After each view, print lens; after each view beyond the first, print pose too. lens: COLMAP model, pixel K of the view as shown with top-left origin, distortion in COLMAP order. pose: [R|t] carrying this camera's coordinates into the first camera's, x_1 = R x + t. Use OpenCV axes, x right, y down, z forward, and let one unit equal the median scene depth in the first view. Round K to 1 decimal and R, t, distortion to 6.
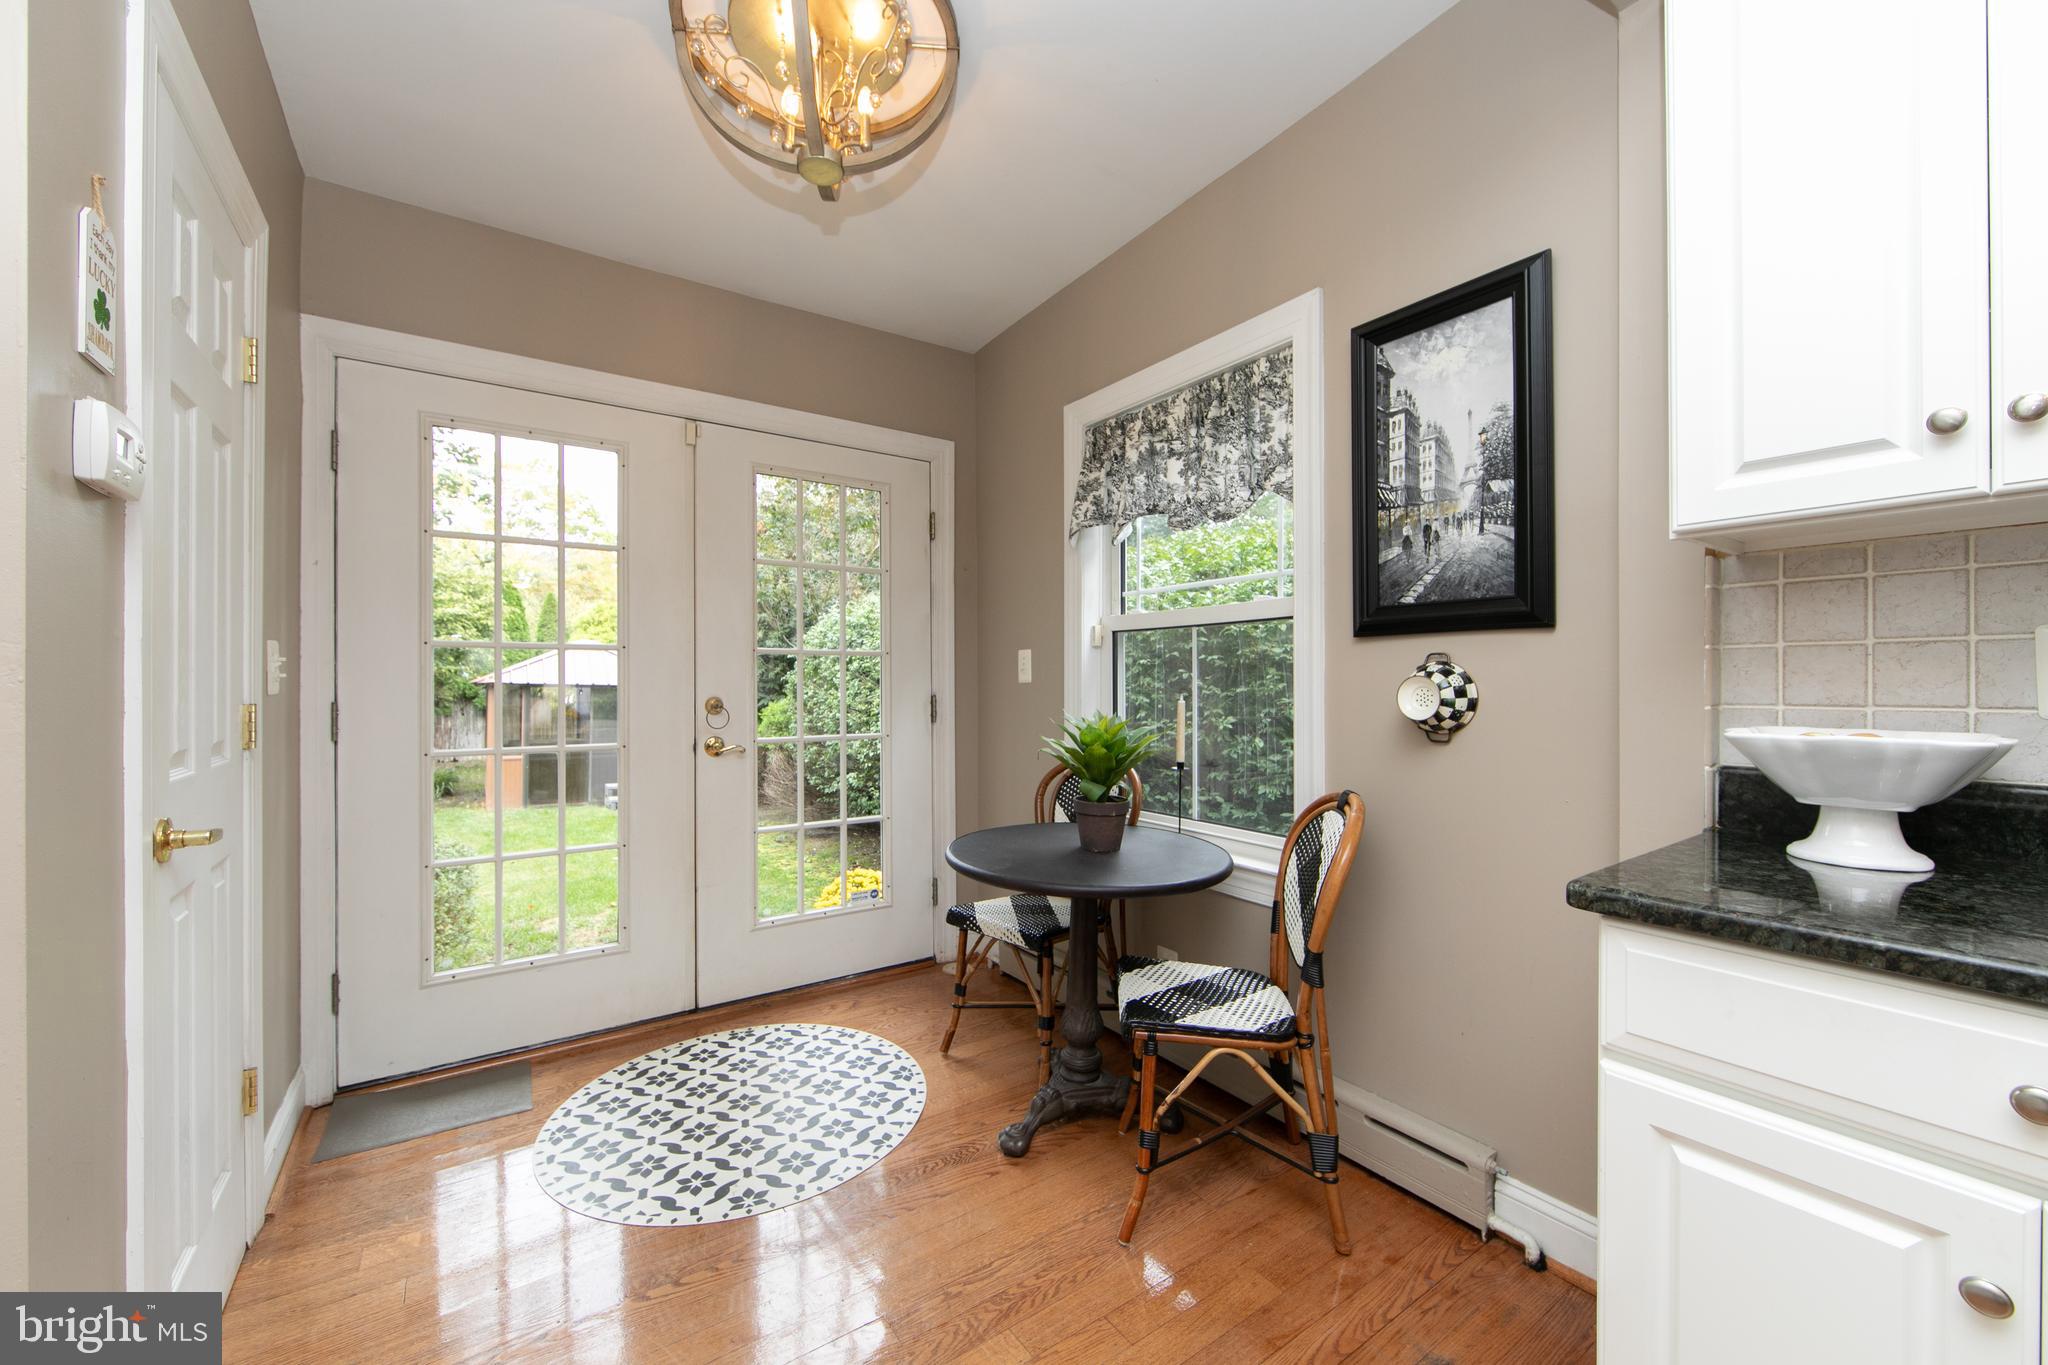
lens RADIAL K [[815.9, 0, 1046.8], [0, 815.9, 685.0], [0, 0, 1]] dist [-0.006151, -0.000283]
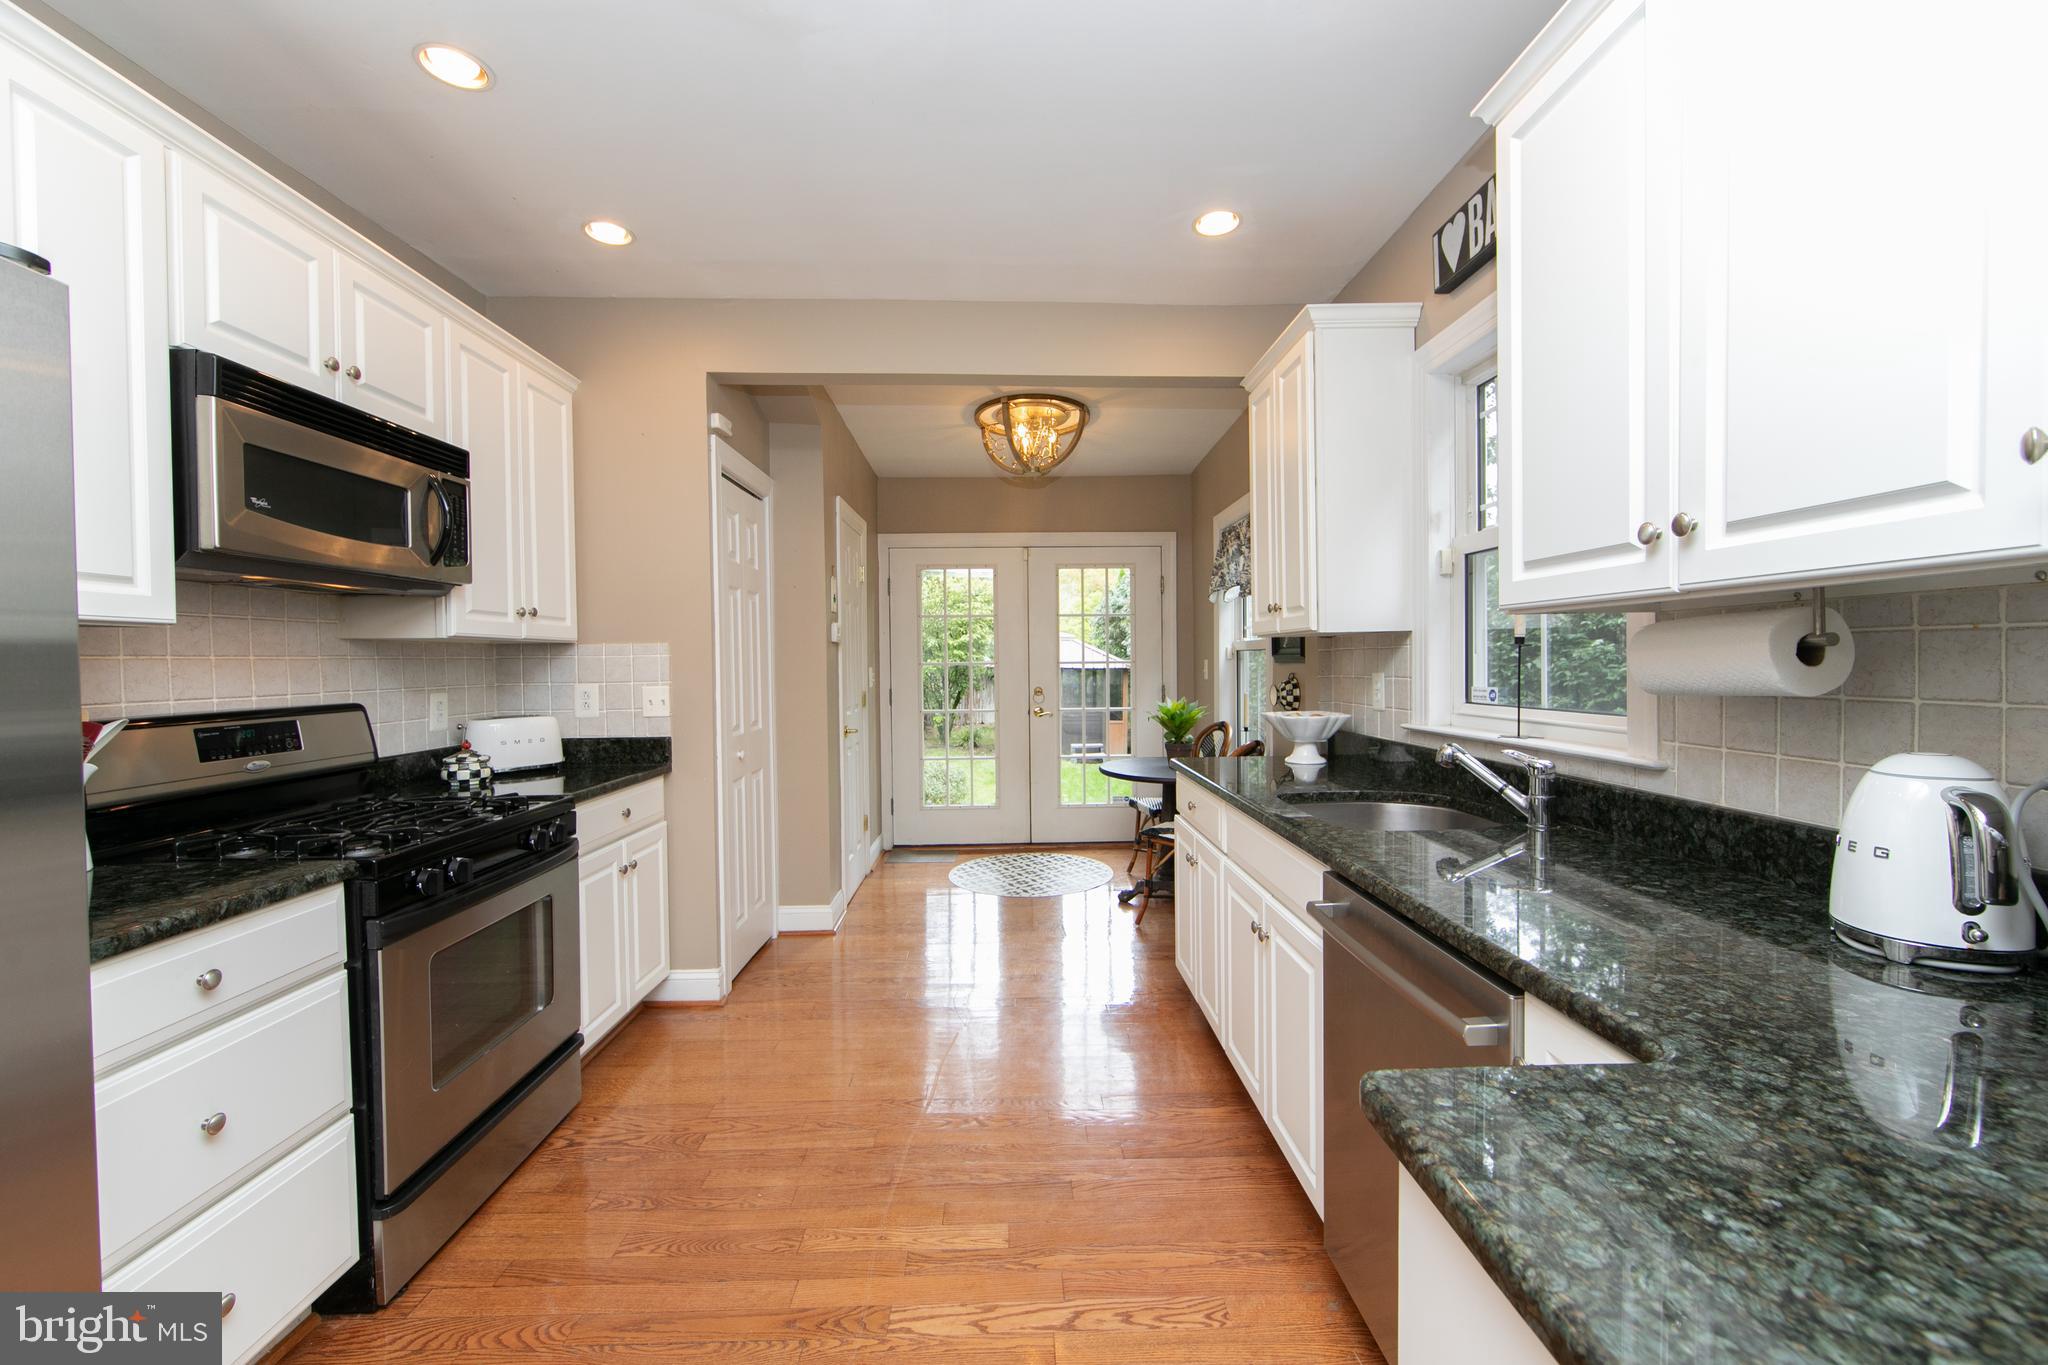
lens RADIAL K [[815.9, 0, 1031.5], [0, 815.9, 682.4], [0, 0, 1]] dist [-0.006151, -0.000283]
pose [[0.833803, 0.005726, -0.552032, 0.804099], [0.009066, 0.999669, 0.024062, -0.052929], [0.551988, -0.025068, 0.833475, -0.786181]]
